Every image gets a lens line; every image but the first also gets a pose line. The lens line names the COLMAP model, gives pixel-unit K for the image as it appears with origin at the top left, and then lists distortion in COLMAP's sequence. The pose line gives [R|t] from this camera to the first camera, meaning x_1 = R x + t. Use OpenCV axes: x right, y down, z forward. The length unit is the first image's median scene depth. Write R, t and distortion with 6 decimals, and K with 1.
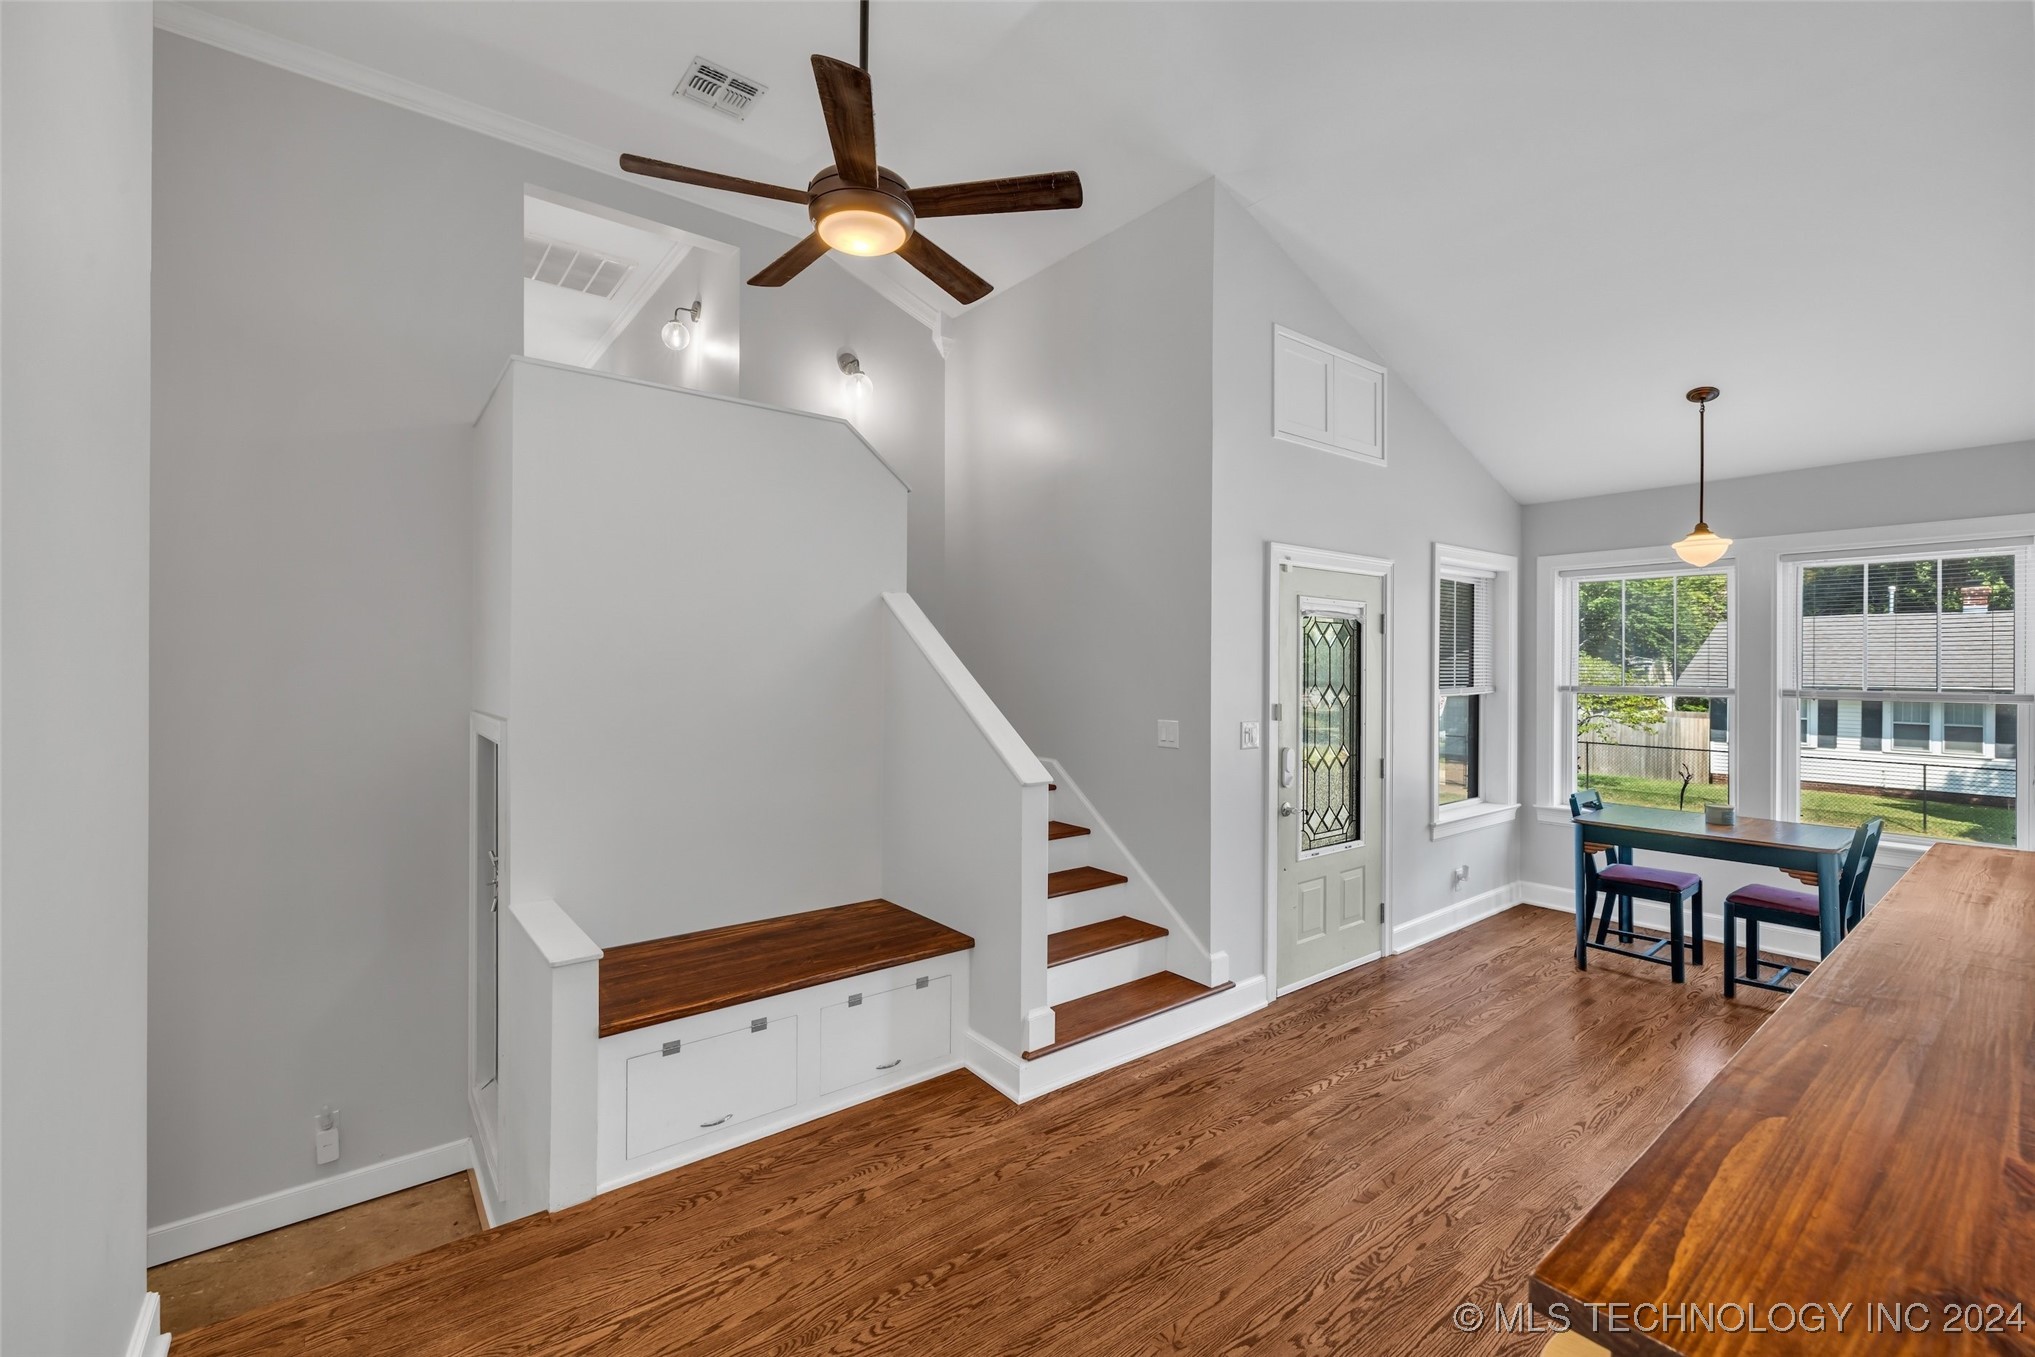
lens RADIAL K [[856.6, 0, 1013.1], [0, 856.6, 669.8], [0, 0, 1]] dist [0.000326, -0.000019]
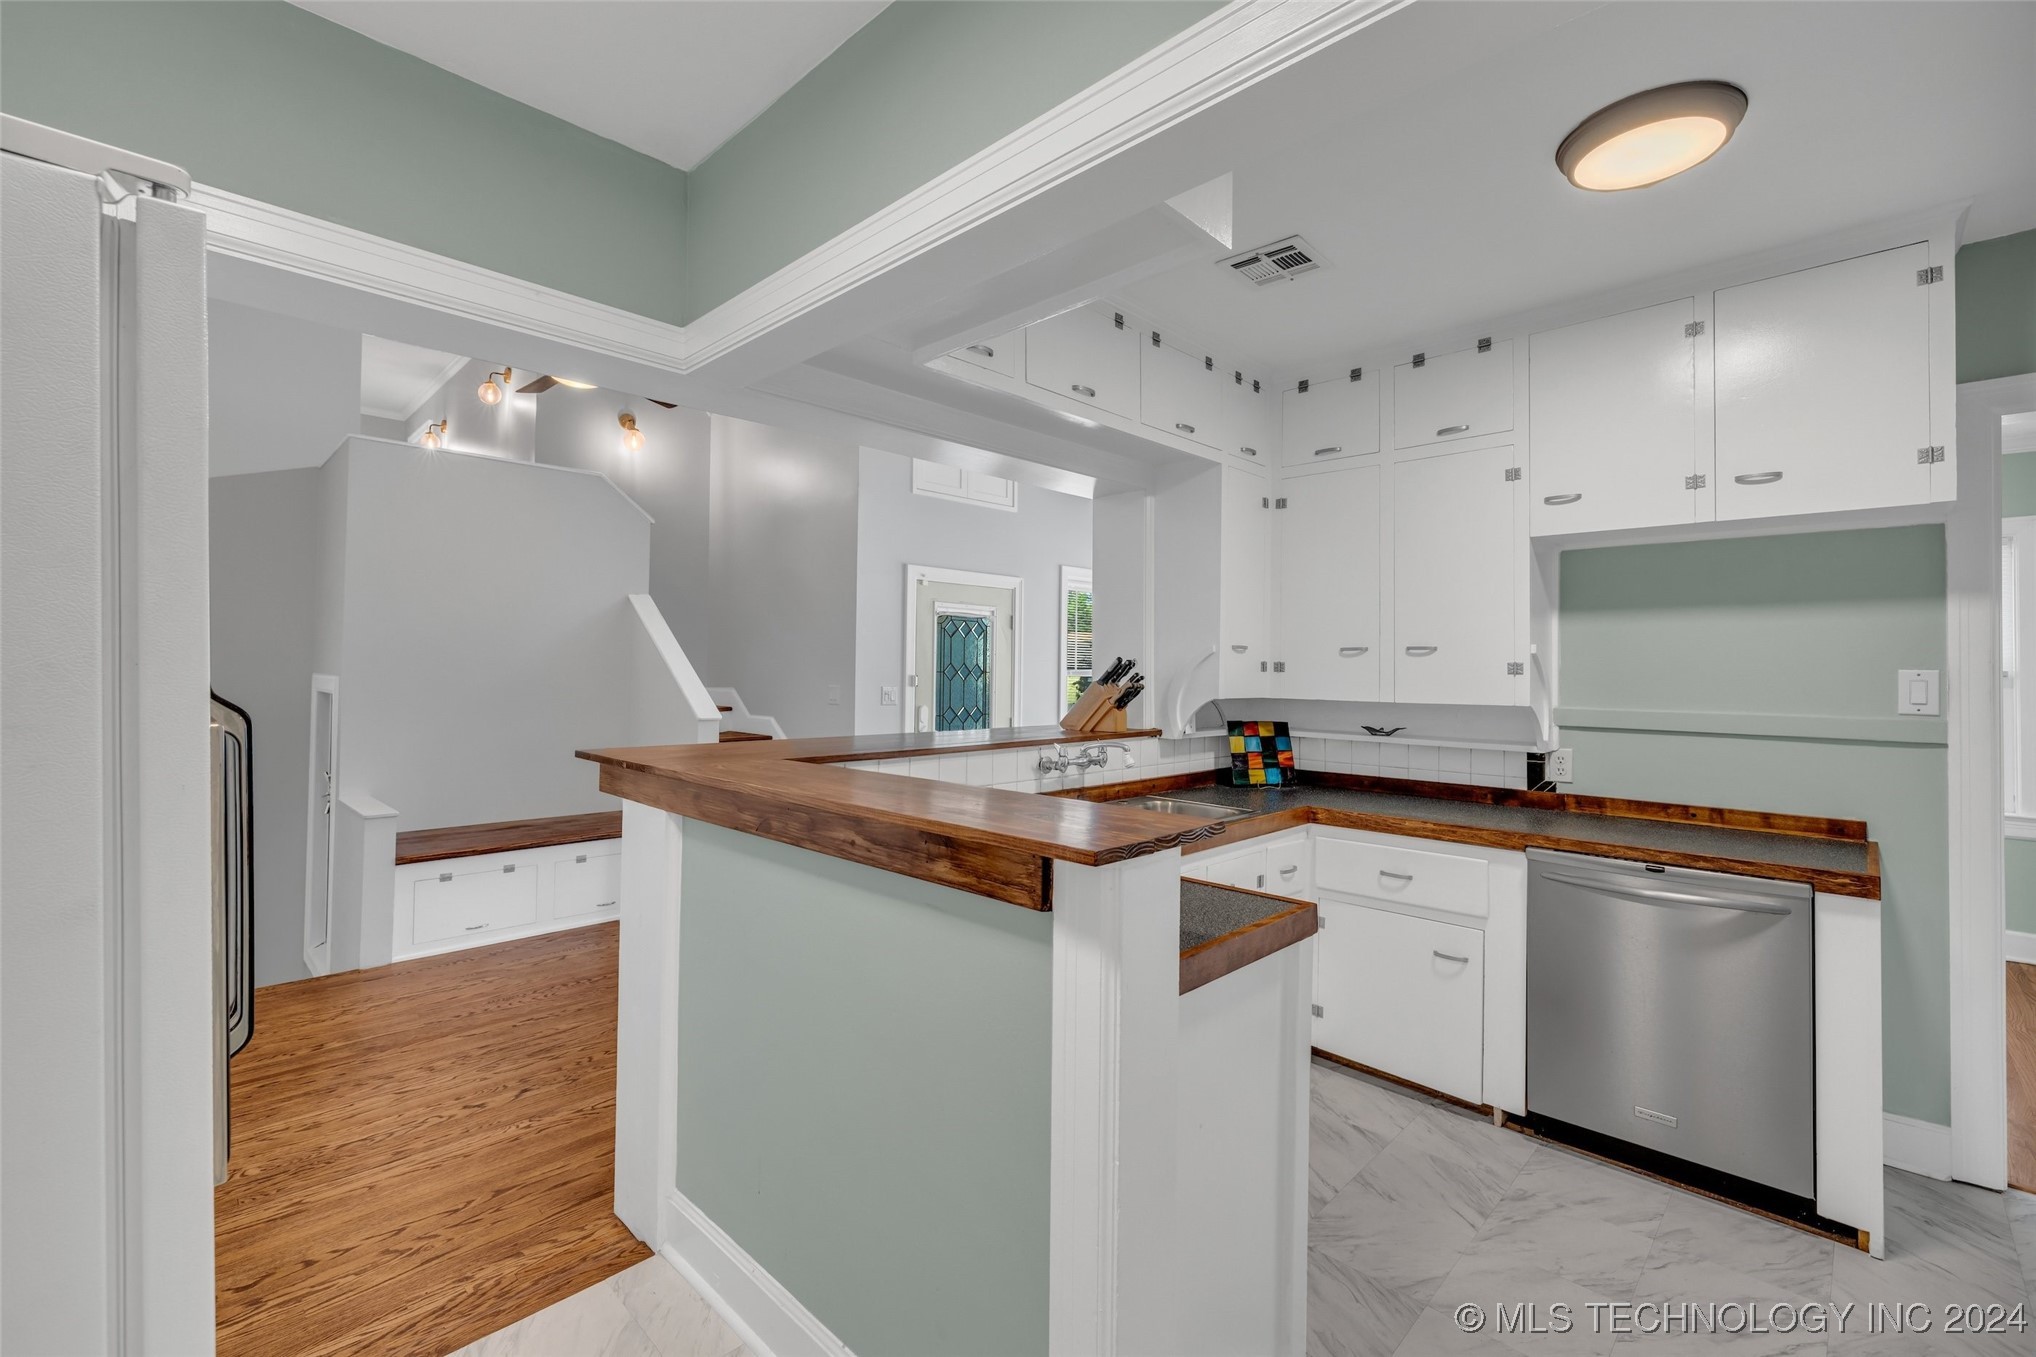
lens RADIAL K [[857.0, 0, 1004.3], [0, 857.0, 660.7], [0, 0, 1]] dist [0.000326, -0.000019]
pose [[0.993199, 0.007726, 0.116169, 0.274712], [-0.005553, 0.999804, -0.019018, 0.039373], [-0.116293, 0.018244, 0.993047, -0.439439]]
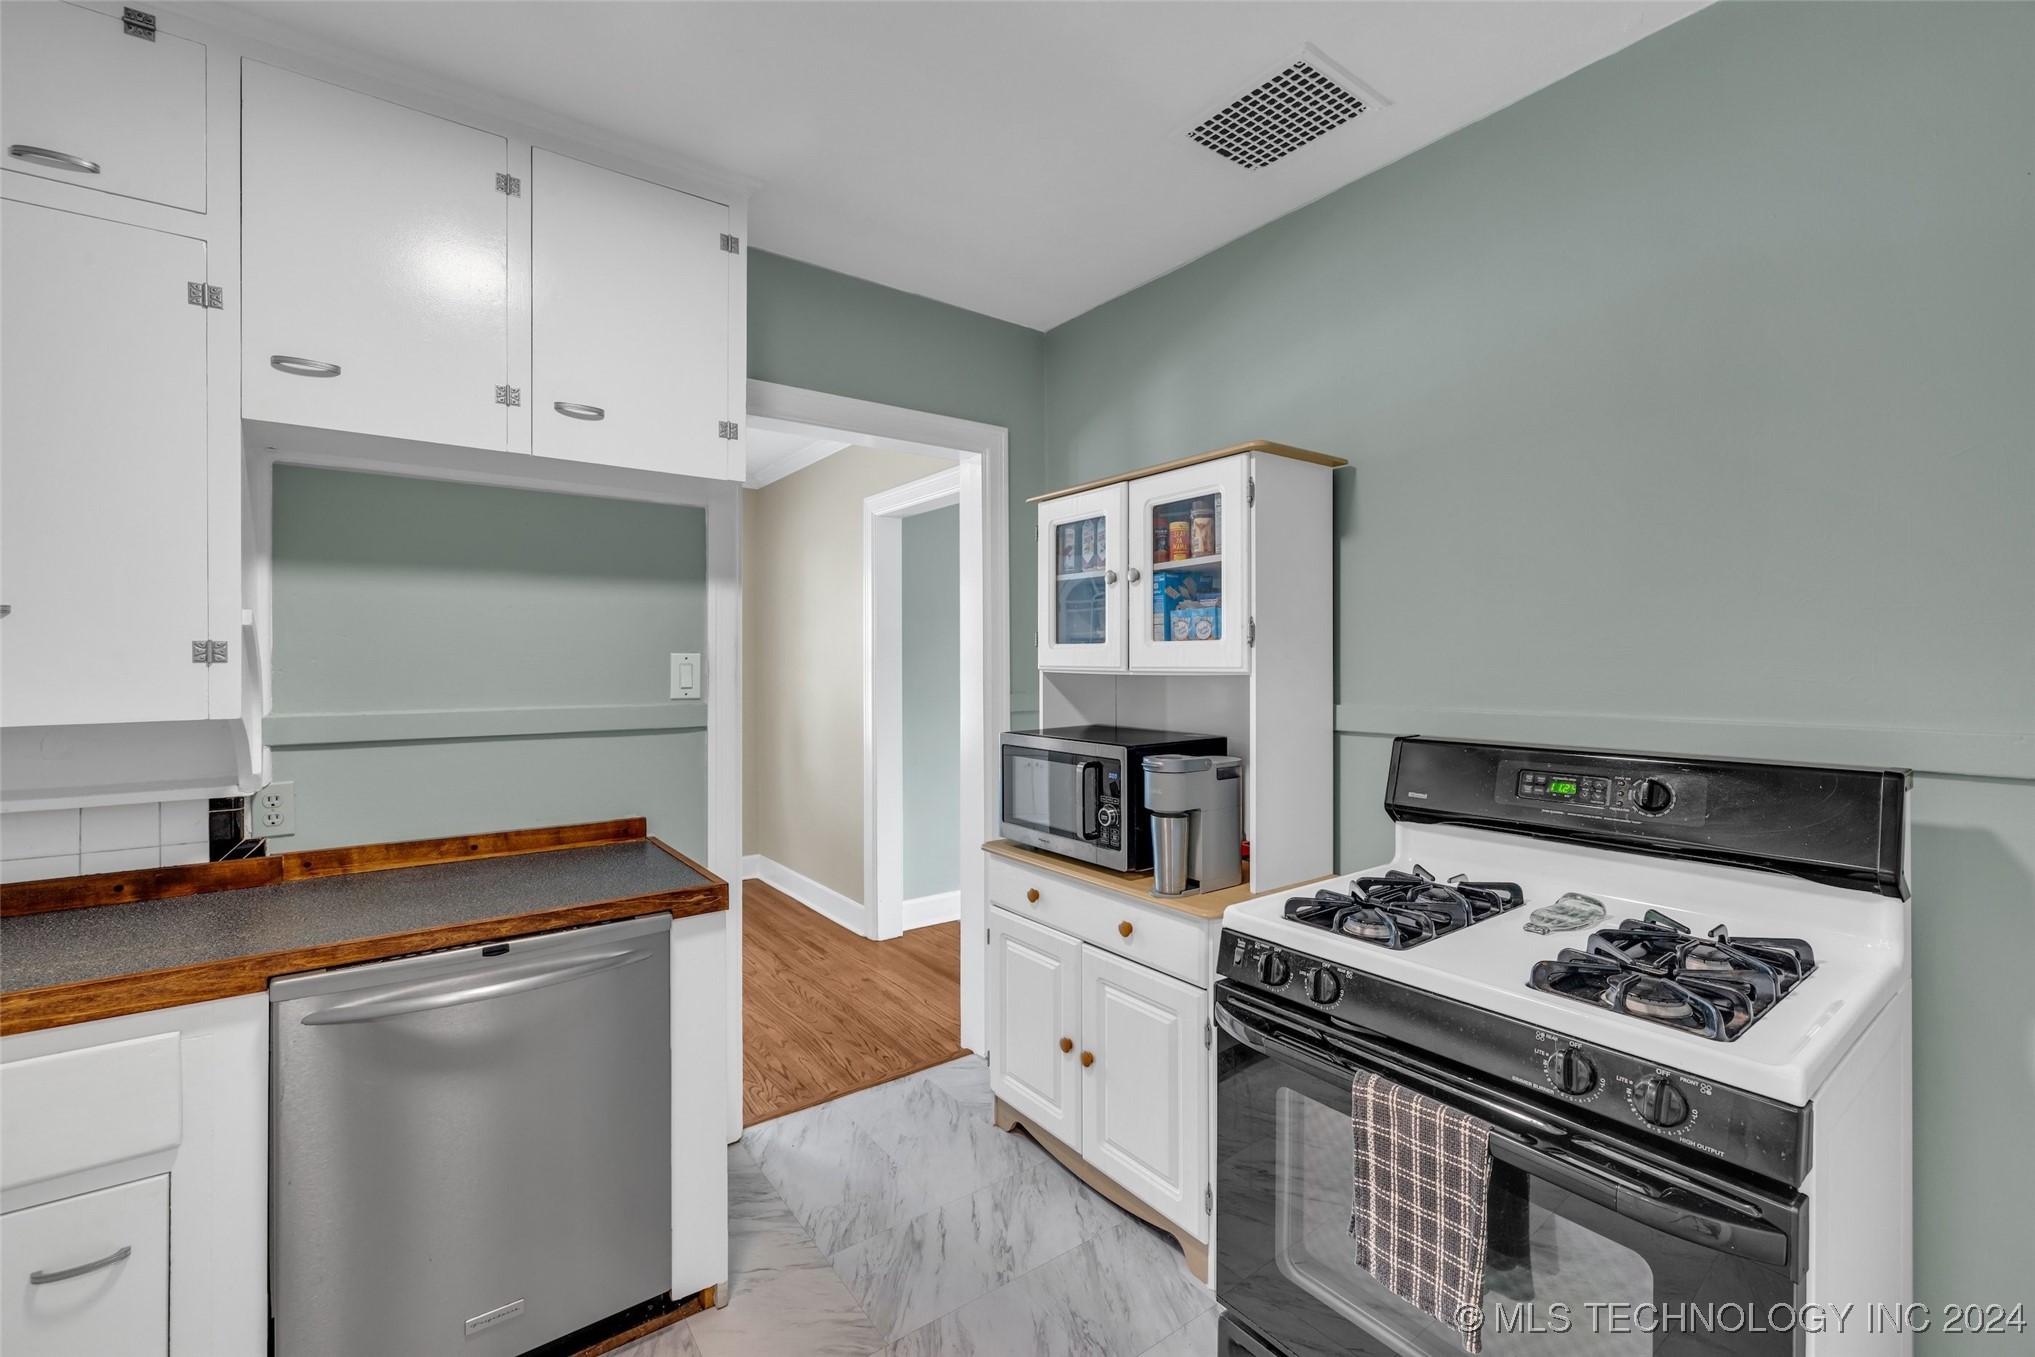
lens RADIAL K [[856.6, 0, 1013.4], [0, 856.6, 660.9], [0, 0, 1]] dist [0.000326, -0.000019]
pose [[0.038125, -0.001631, 0.999272, 0.392770], [0.013240, 0.999912, 0.001127, 0.038541], [-0.999185, 0.013187, 0.038144, -0.183987]]
